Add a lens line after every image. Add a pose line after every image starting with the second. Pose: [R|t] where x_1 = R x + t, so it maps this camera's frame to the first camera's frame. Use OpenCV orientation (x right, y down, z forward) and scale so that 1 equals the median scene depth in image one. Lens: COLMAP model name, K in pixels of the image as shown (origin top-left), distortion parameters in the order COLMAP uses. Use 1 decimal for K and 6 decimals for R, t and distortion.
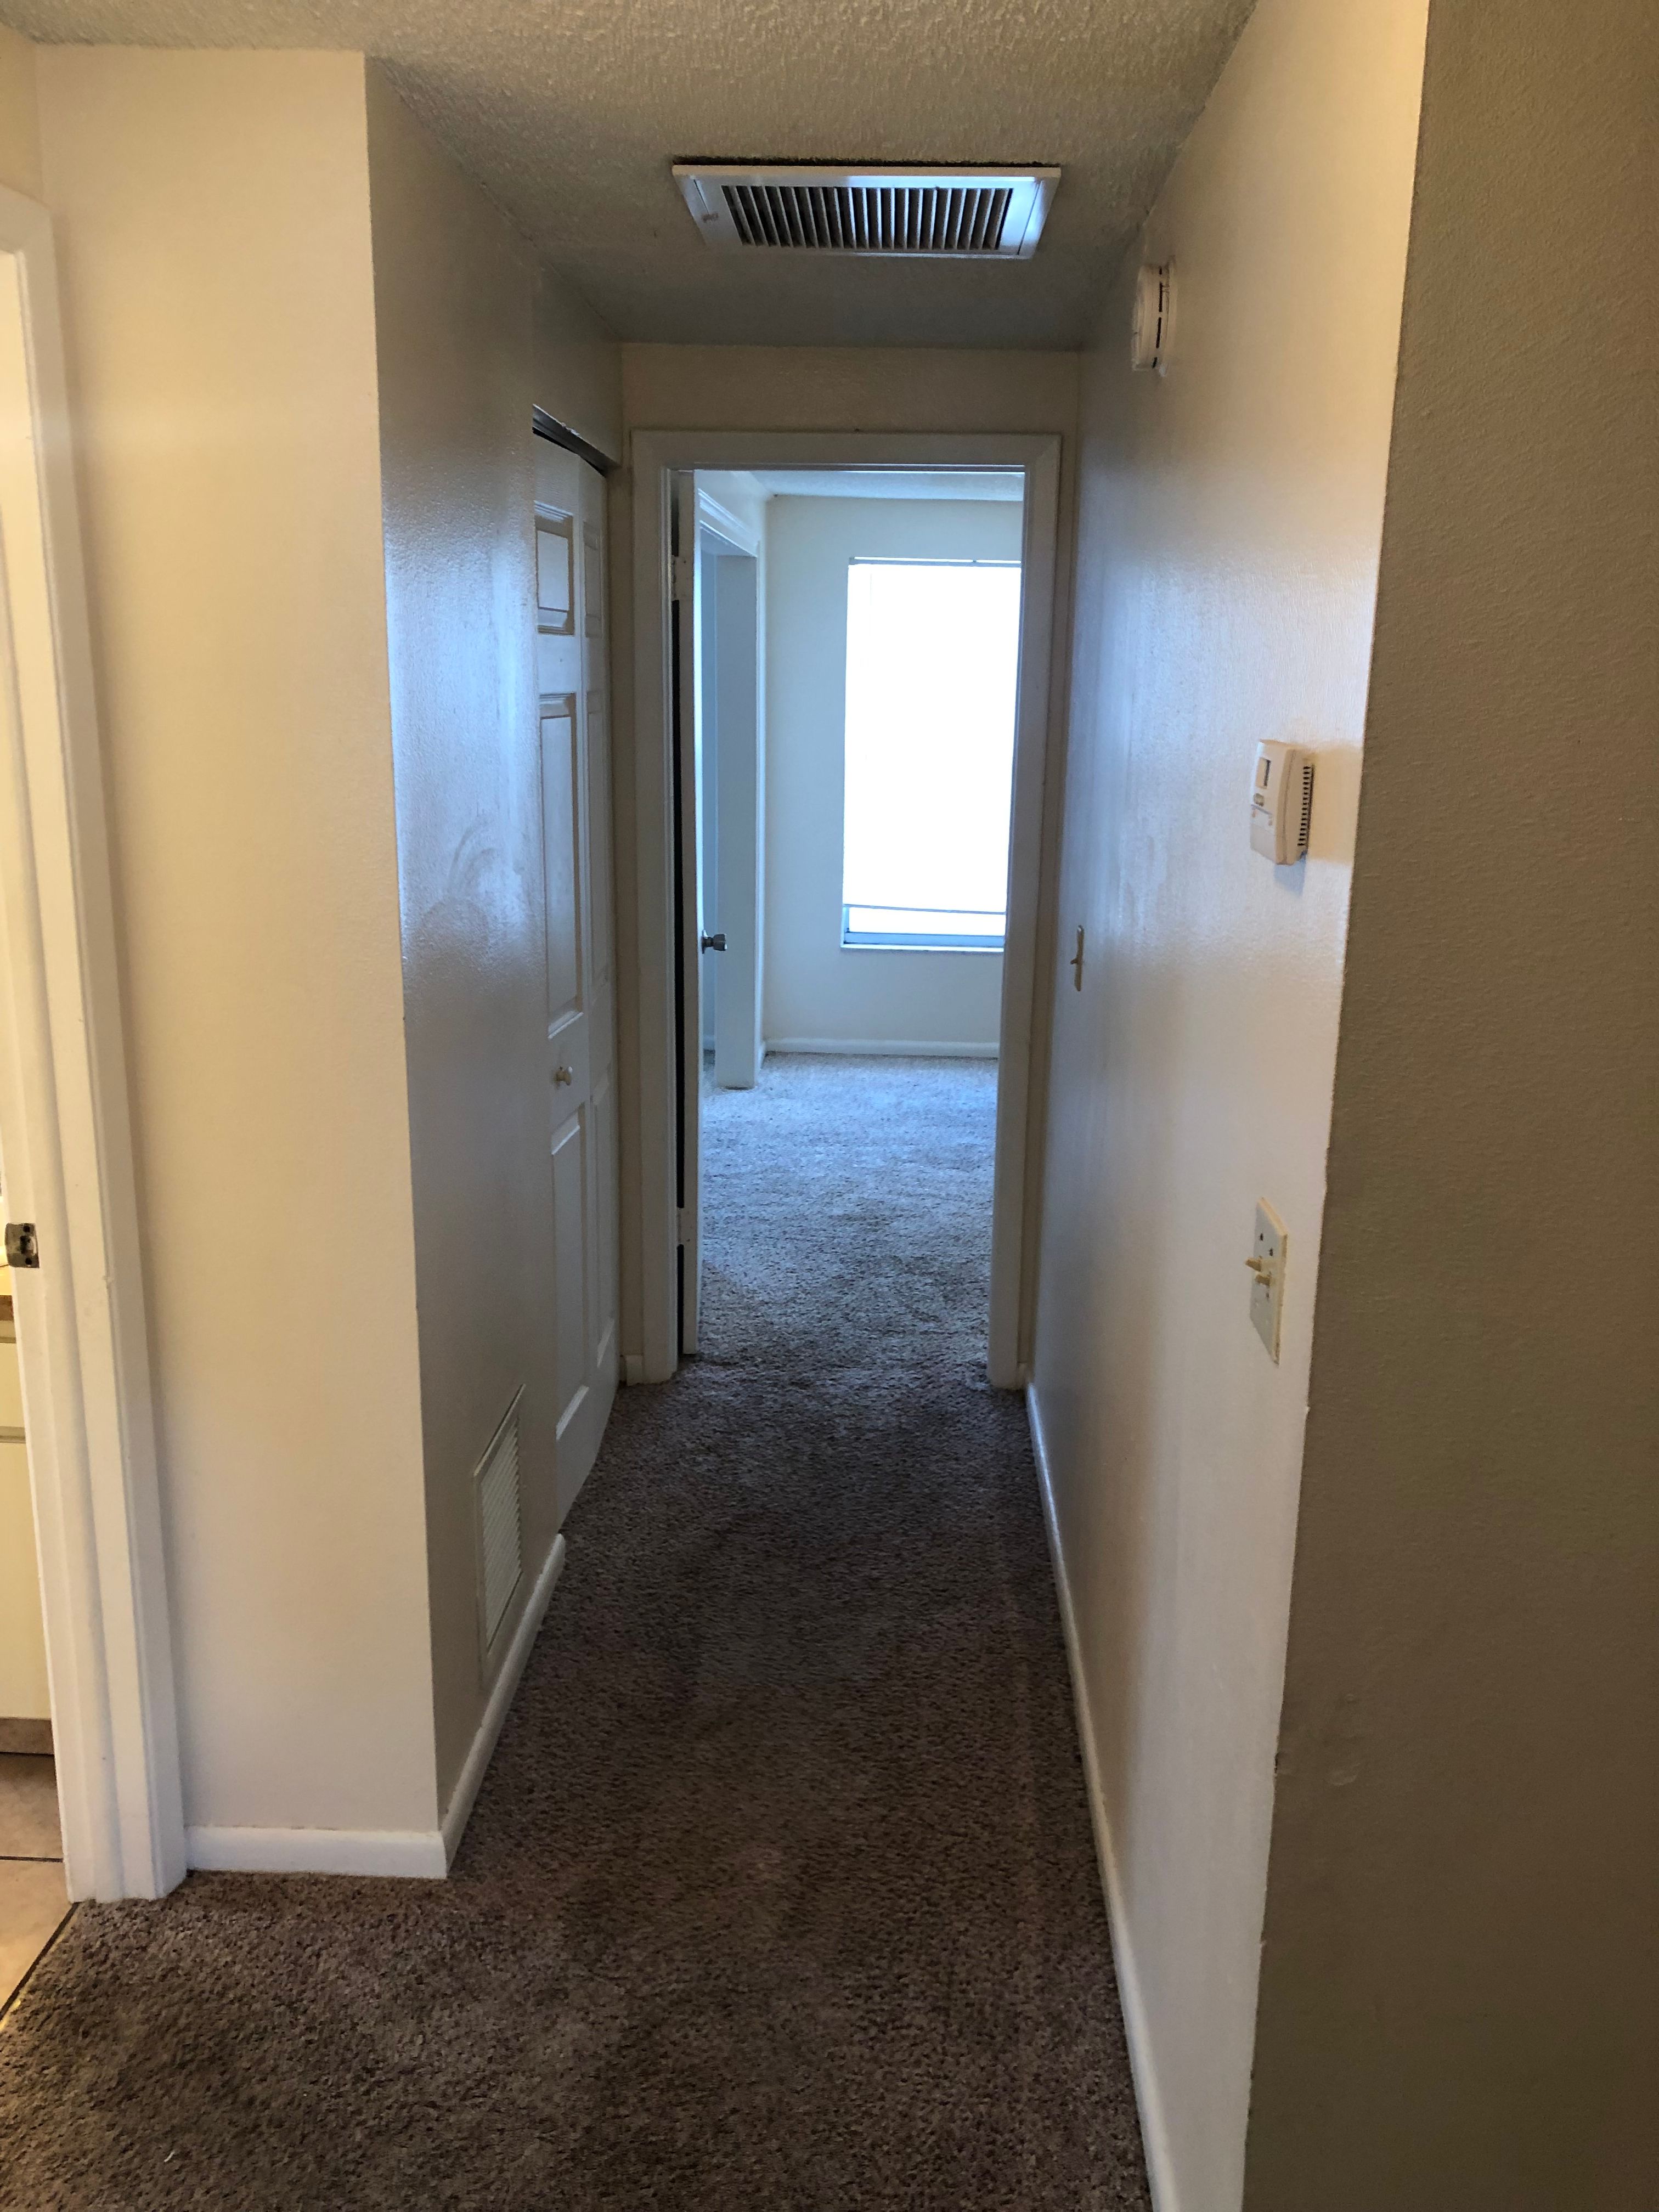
lens RADIAL K [[1807.4, 0, 830.5], [0, 1807.4, 1103.6], [0, 0, 1]] dist [0.010058, -0.018197]
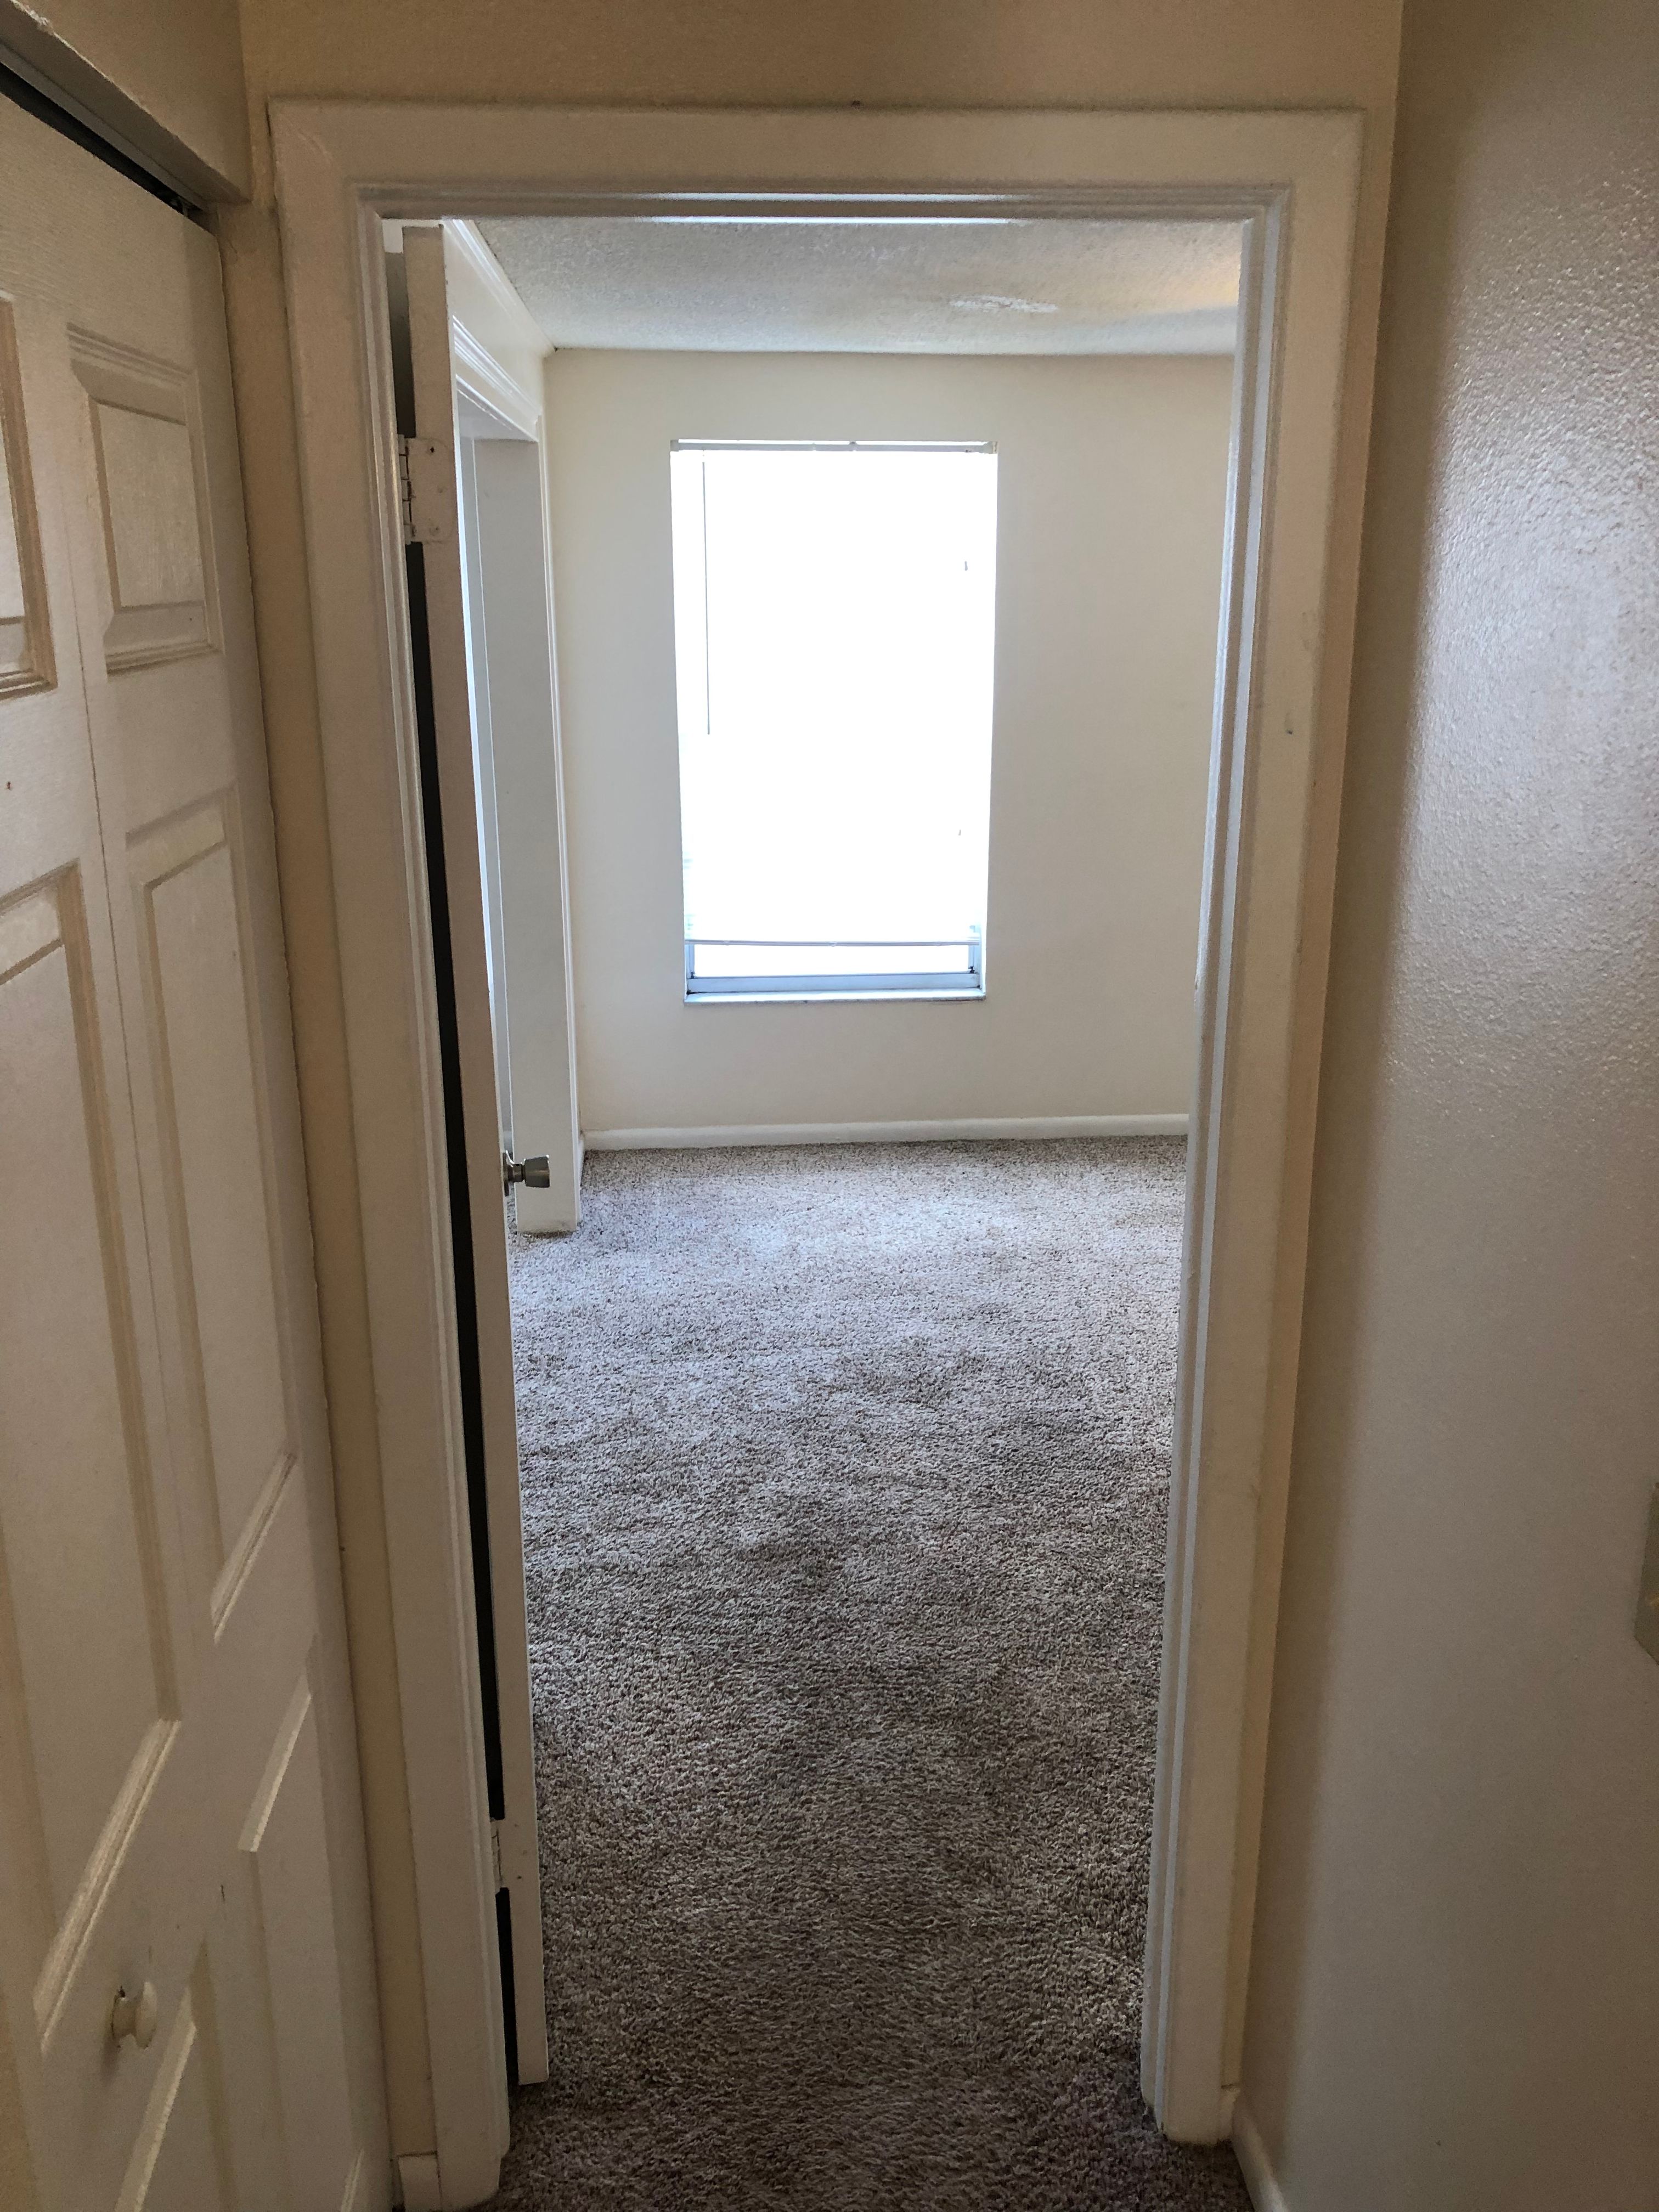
lens RADIAL K [[1807.4, 0, 829.8], [0, 1807.4, 1042.2], [0, 0, 1]] dist [0.010058, -0.018197]
pose [[0.991115, -0.053593, 0.121735, -0.032401], [0.050372, 0.998298, 0.029385, -0.116149], [-0.123102, -0.022992, 0.992128, 0.390724]]
